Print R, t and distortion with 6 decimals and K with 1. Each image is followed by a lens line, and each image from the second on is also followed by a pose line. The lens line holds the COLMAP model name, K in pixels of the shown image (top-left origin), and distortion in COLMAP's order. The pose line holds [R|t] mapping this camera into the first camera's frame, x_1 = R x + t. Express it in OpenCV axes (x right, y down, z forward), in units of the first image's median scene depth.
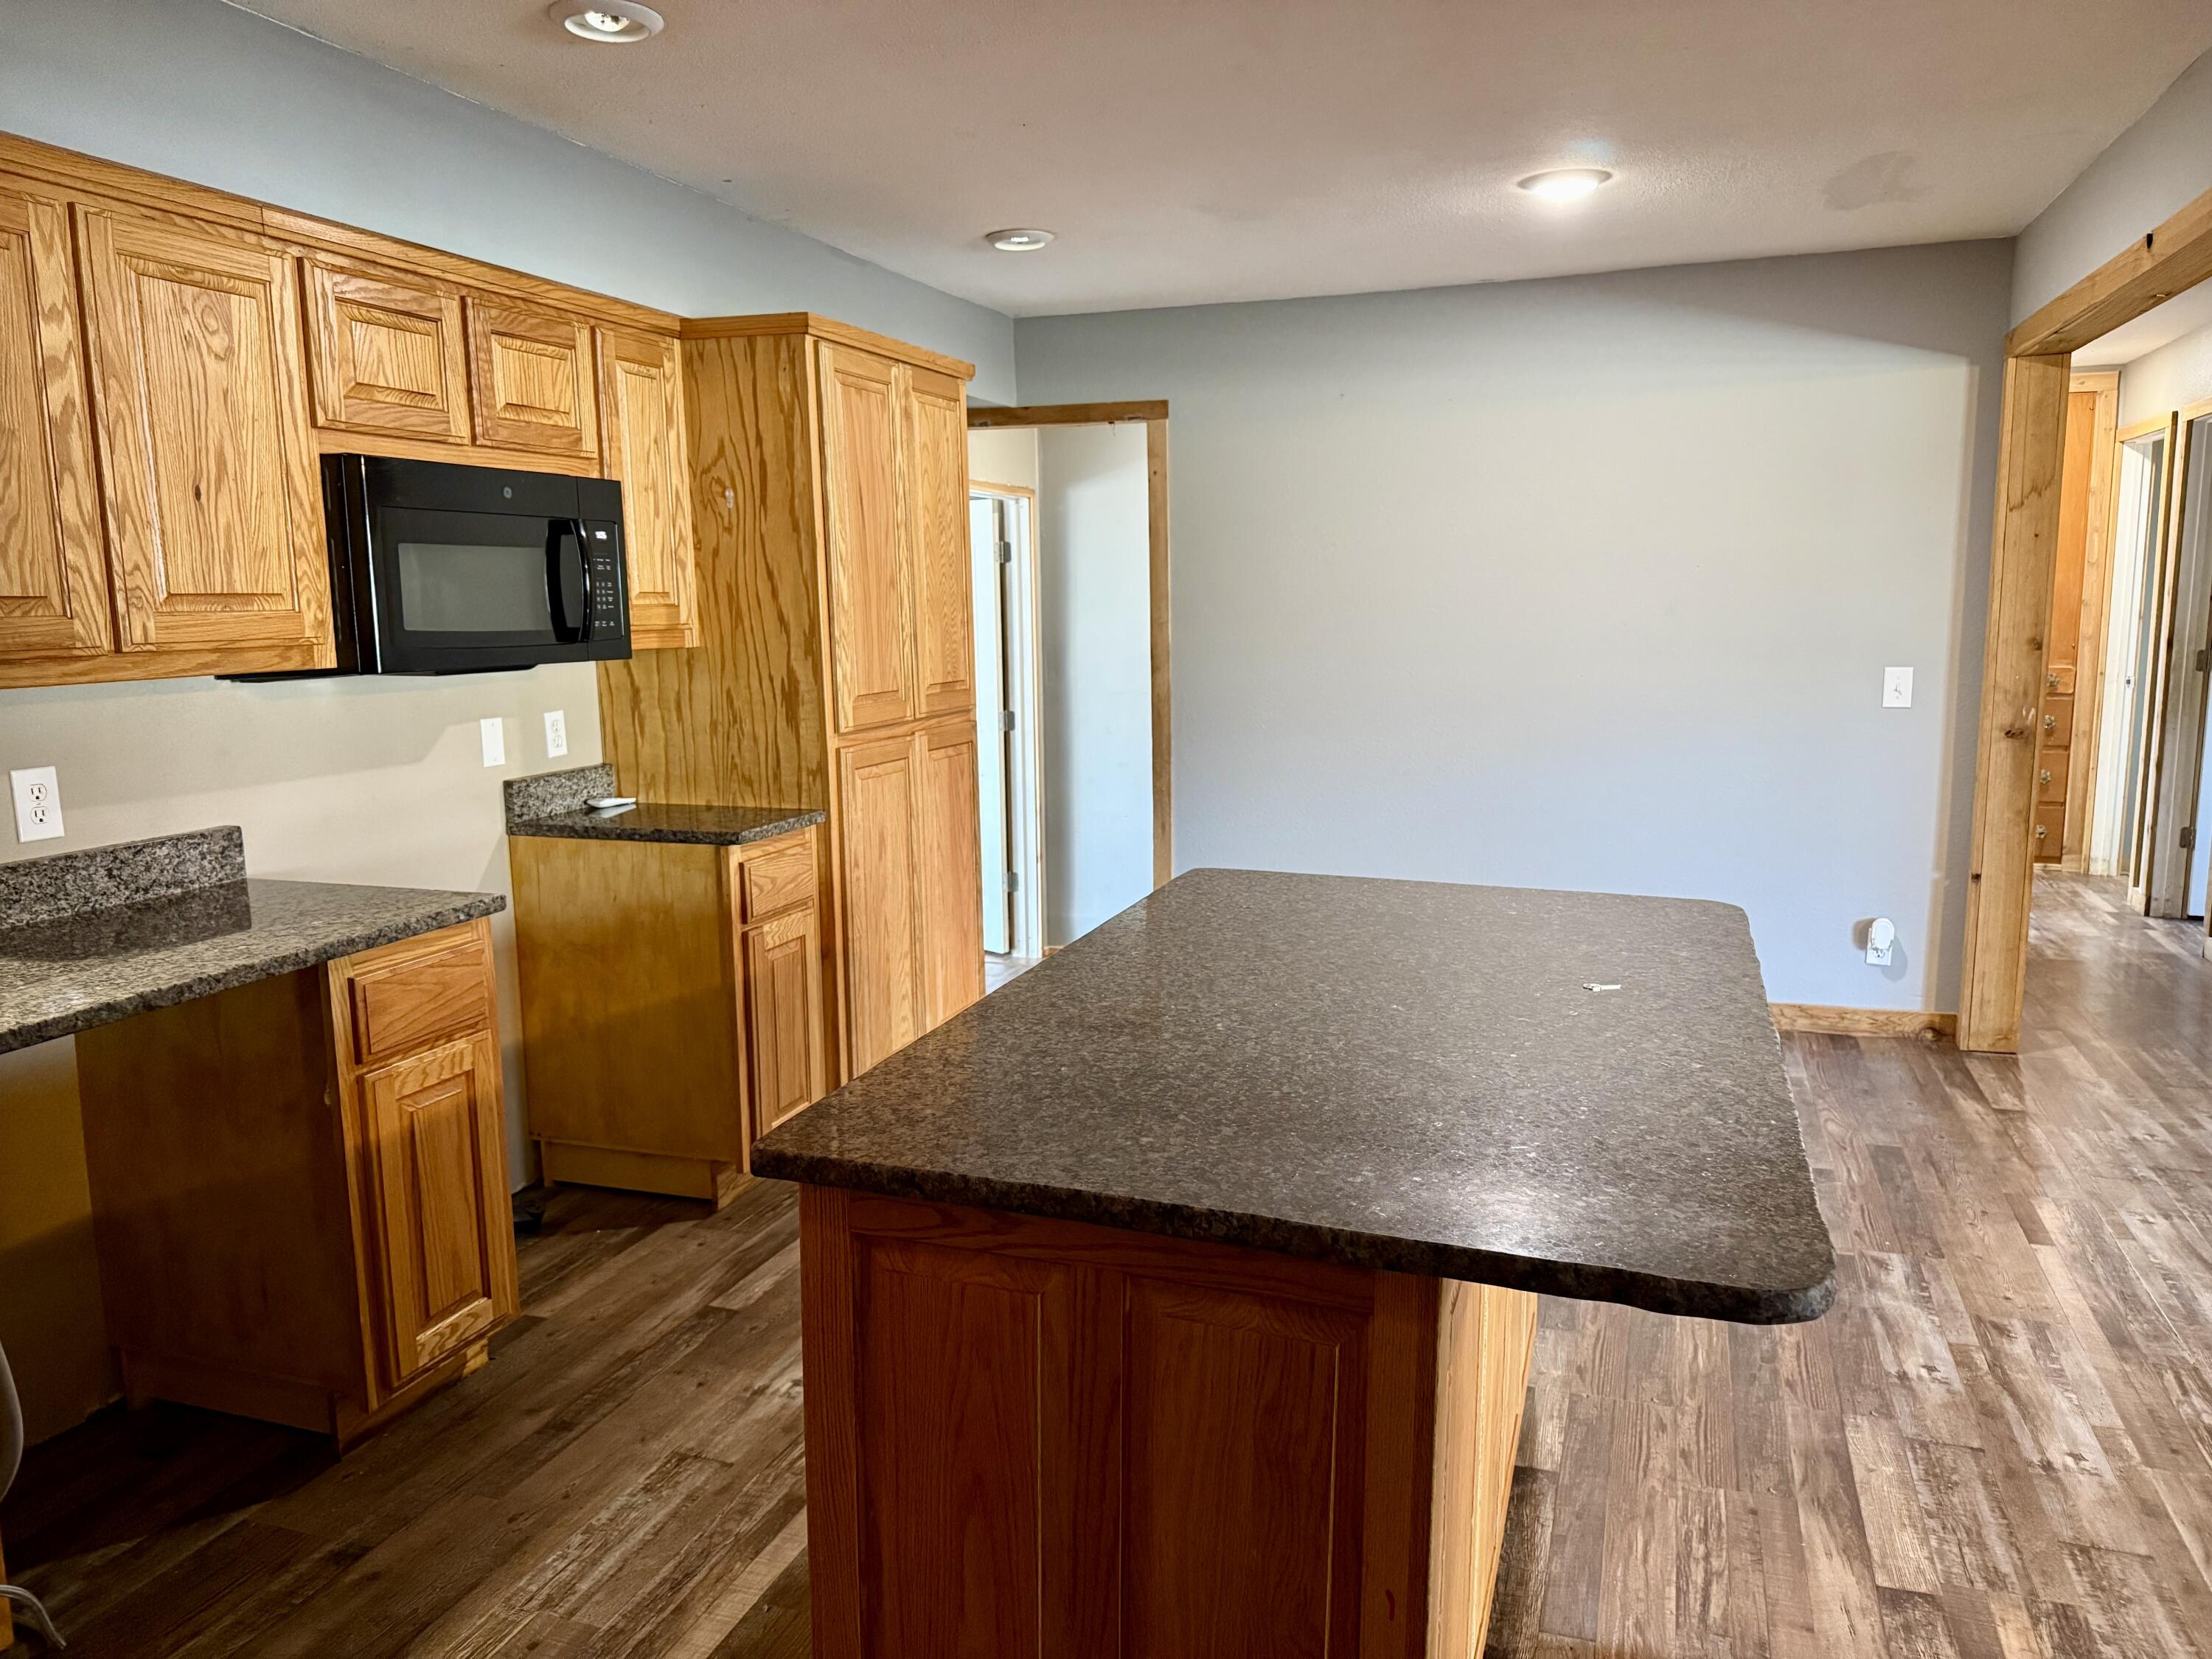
lens RADIAL K [[1565.2, 0, 1108.6], [0, 1565.2, 845.5], [0, 0, 1]] dist [-0.000353, -0.010031]
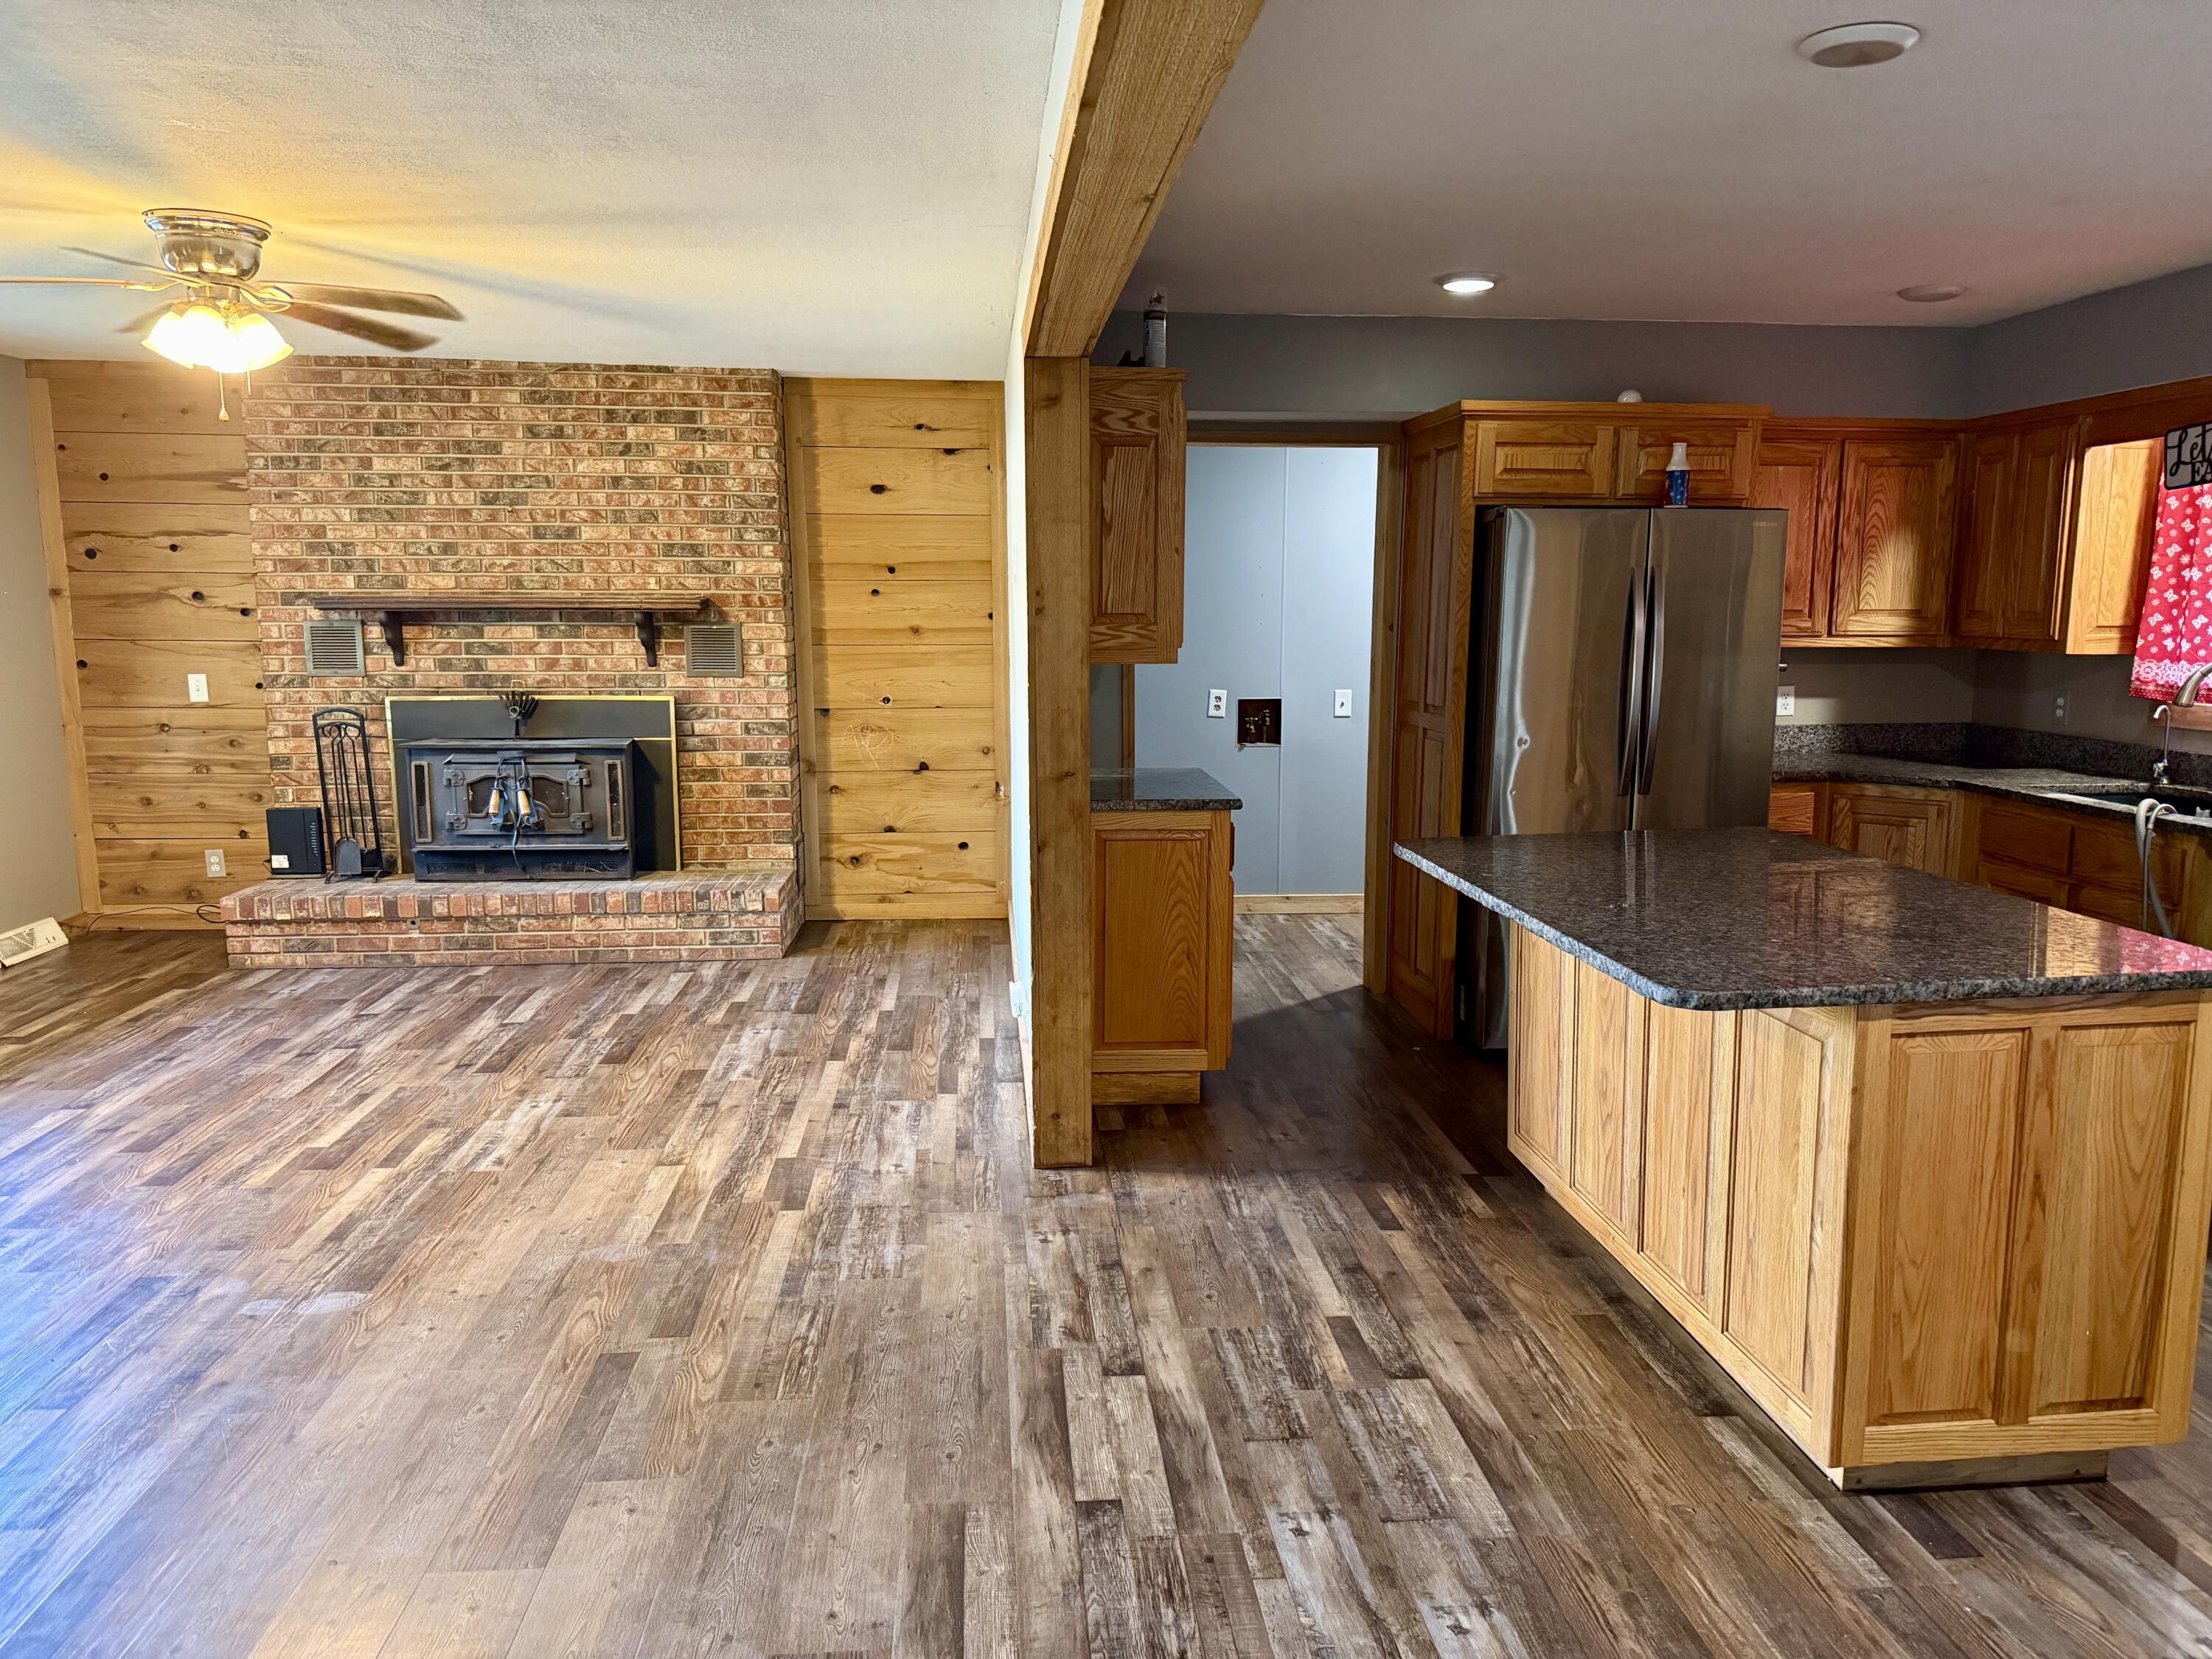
lens RADIAL K [[1549.8, 0, 1112.2], [0, 1549.8, 841.9], [0, 0, 1]] dist [0.068946, -0.097314]
pose [[-0.908641, 0.080719, -0.409702, 1.042197], [-0.050307, 0.952833, 0.299296, -0.294809], [0.414536, 0.292563, -0.861723, 1.590465]]
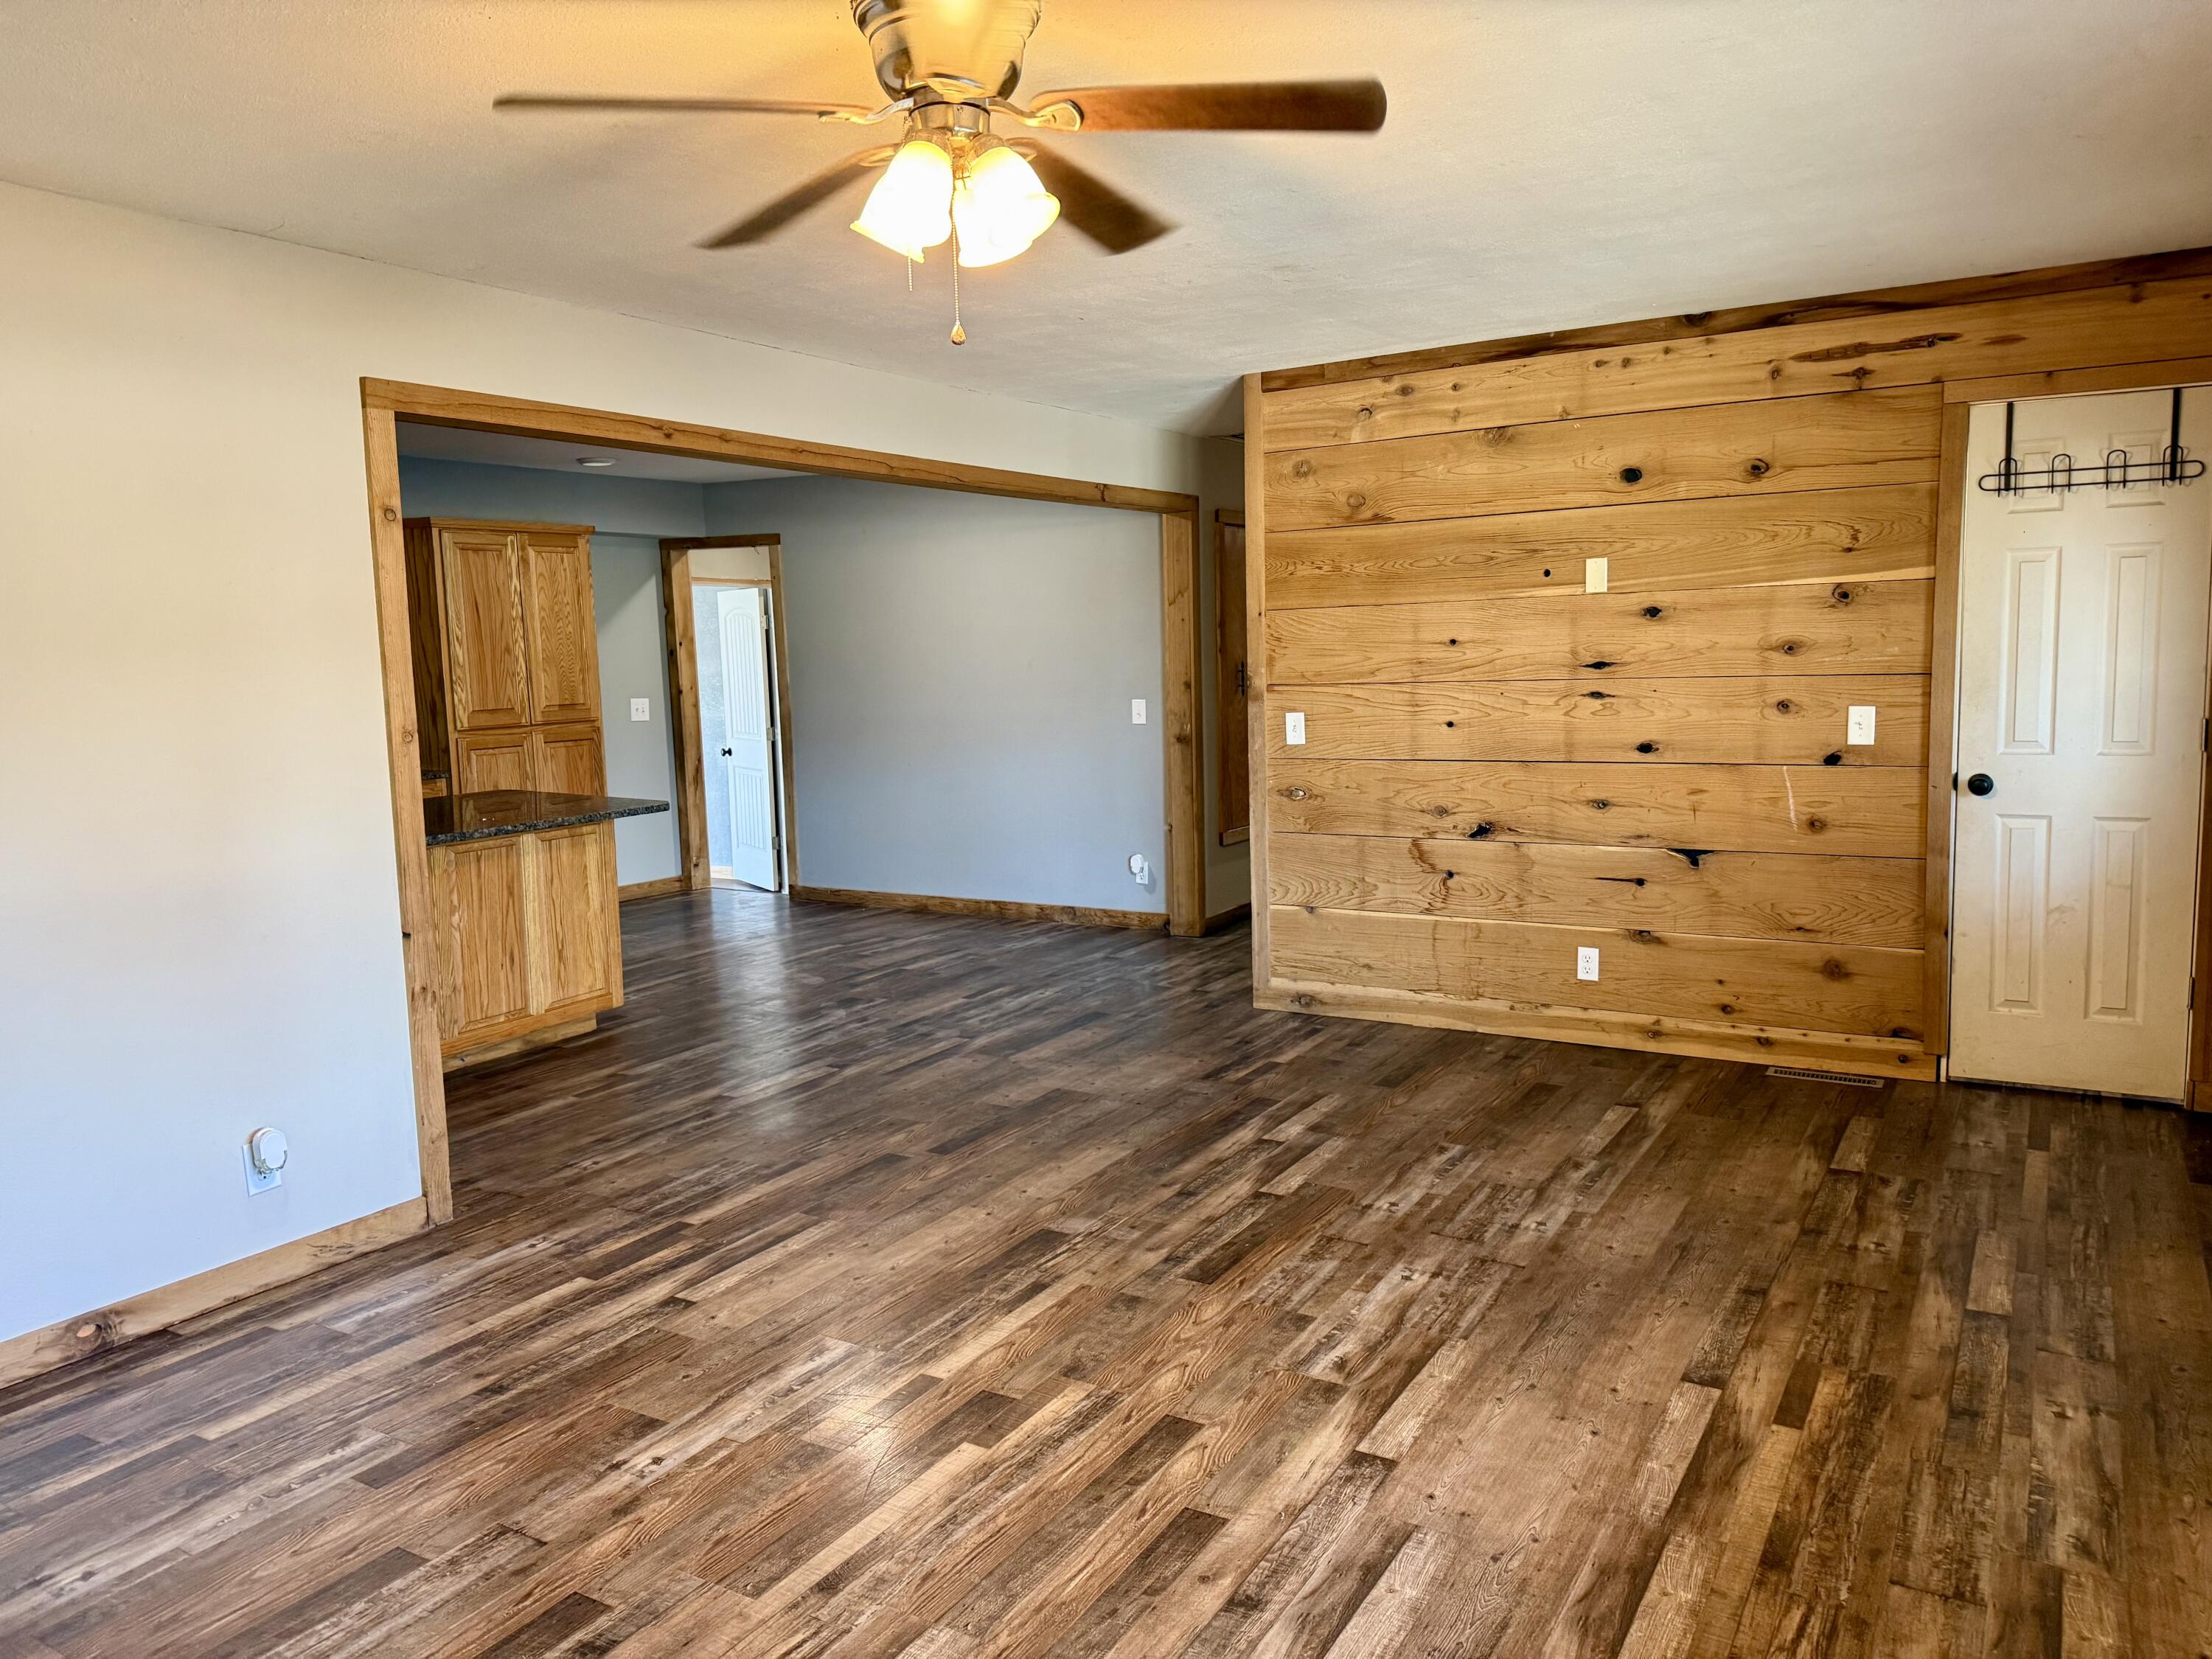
lens RADIAL K [[1546.3, 0, 1114.5], [0, 1546.3, 832.7], [0, 0, 1]] dist [0.129994, -0.236592]
pose [[0.979914, 0.018996, -0.198512, 1.440778], [-0.024365, 0.999400, -0.024637, 0.116590], [0.197925, 0.028978, 0.979789, -1.039419]]
